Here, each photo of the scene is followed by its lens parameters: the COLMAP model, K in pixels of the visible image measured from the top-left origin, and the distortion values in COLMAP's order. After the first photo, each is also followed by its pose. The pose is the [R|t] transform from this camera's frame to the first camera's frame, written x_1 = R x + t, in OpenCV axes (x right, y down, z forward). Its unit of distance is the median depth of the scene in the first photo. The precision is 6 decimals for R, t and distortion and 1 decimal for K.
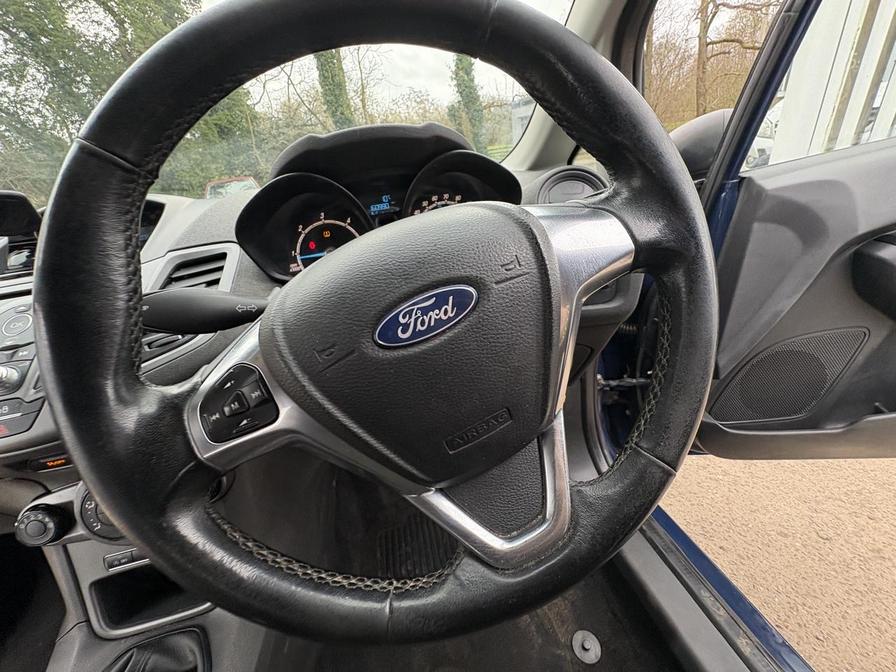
lens RADIAL K [[356.5, 0, 446.3], [0, 356.5, 335.6], [0, 0, 1]] dist [-0.002131, 0.000389]
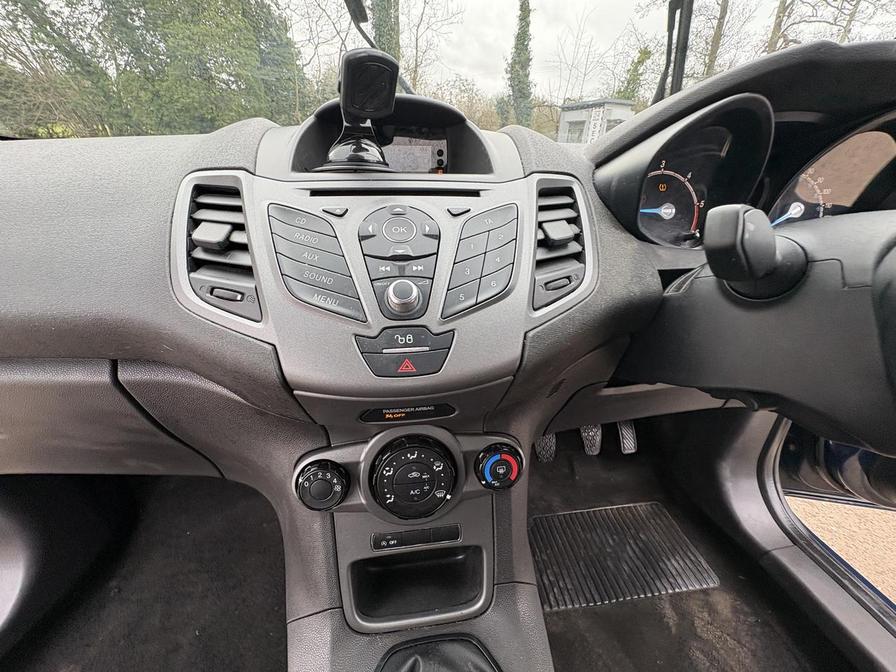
lens RADIAL K [[356.5, 0, 445.3], [0, 356.5, 335.2], [0, 0, 1]] dist [-0.002131, 0.000389]
pose [[0.986192, 0.165459, -0.006988, -0.668338], [-0.165295, 0.986048, 0.019676, 0.099714], [0.010146, -0.018249, 0.999782, 0.149748]]
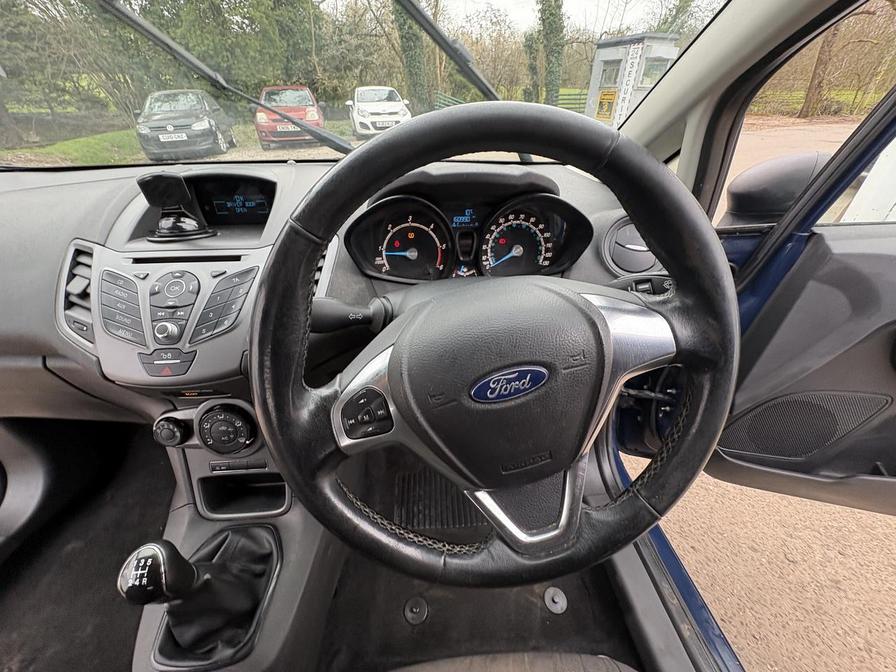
lens RADIAL K [[356.5, 0, 446.9], [0, 356.5, 333.9], [0, 0, 1]] dist [-0.002131, 0.000389]
pose [[0.980692, 0.188538, -0.051936, -0.093410], [-0.179337, 0.972949, 0.145633, -0.146452], [0.077988, -0.133507, 0.987975, -0.132575]]
